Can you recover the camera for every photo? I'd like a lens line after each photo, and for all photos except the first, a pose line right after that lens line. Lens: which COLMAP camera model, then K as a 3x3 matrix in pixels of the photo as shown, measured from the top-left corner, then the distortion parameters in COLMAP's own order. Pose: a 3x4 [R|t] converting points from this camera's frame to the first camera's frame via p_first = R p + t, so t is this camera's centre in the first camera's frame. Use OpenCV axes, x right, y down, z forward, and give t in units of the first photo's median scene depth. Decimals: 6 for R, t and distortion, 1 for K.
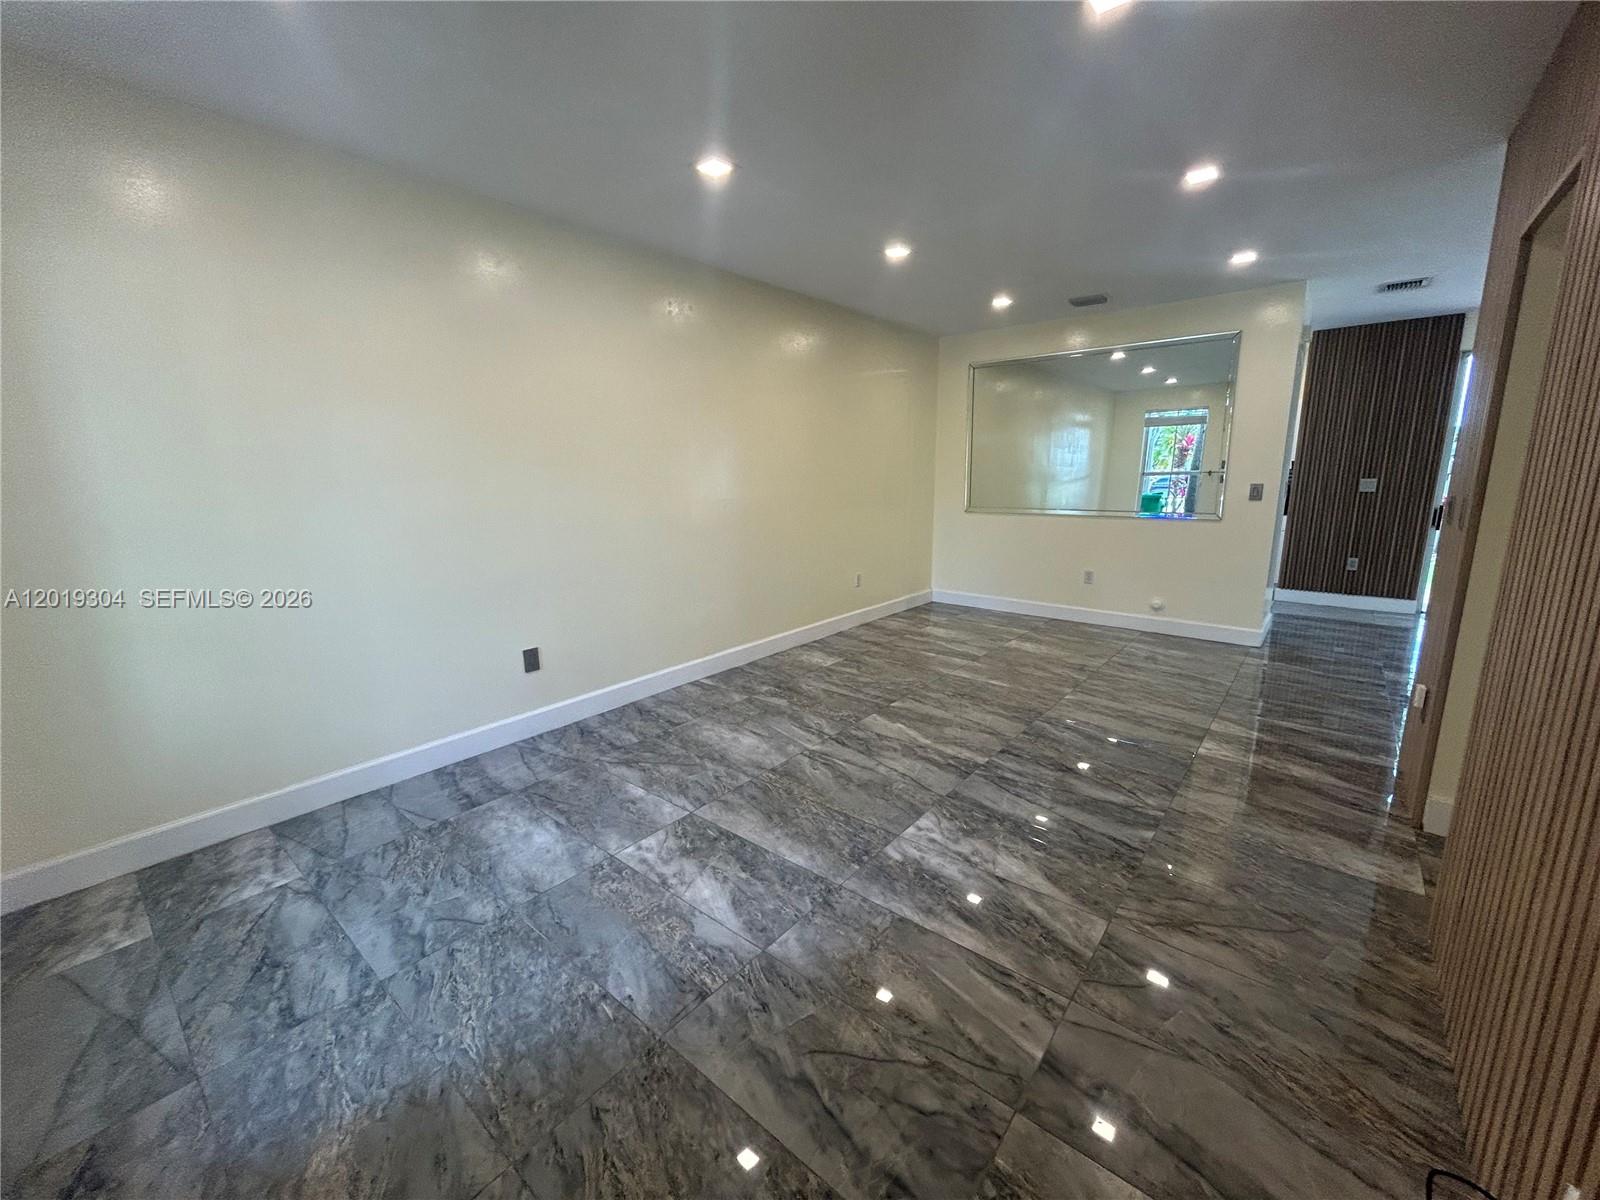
lens RADIAL K [[673.2, 0, 802.8], [0, 673.2, 597.8], [0, 0, 1]] dist [0.000535, 0.000532]
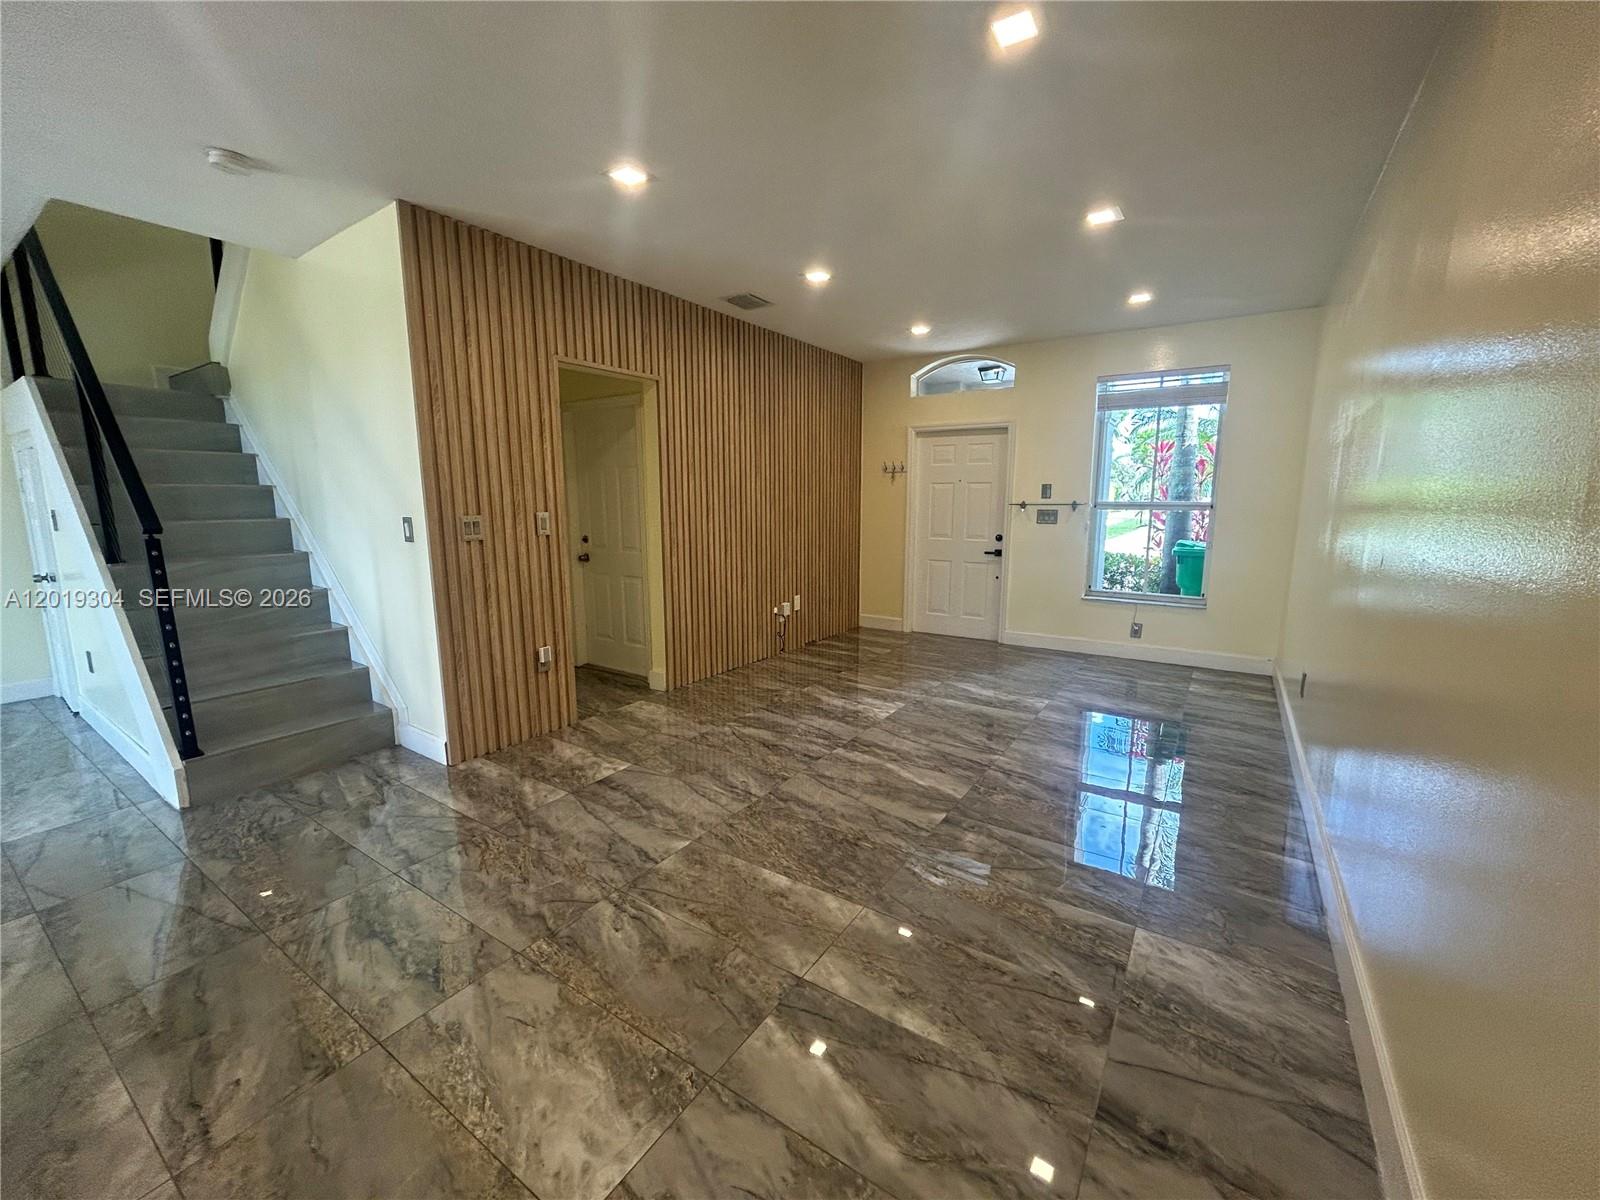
lens RADIAL K [[673.2, 0, 802.8], [0, 673.2, 597.8], [0, 0, 1]] dist [0.000535, 0.000532]
pose [[-0.994546, 0.027300, -0.100662, 0.441852], [-0.007767, 0.943071, 0.332501, -0.376022], [0.104009, 0.331470, -0.937715, 2.003713]]
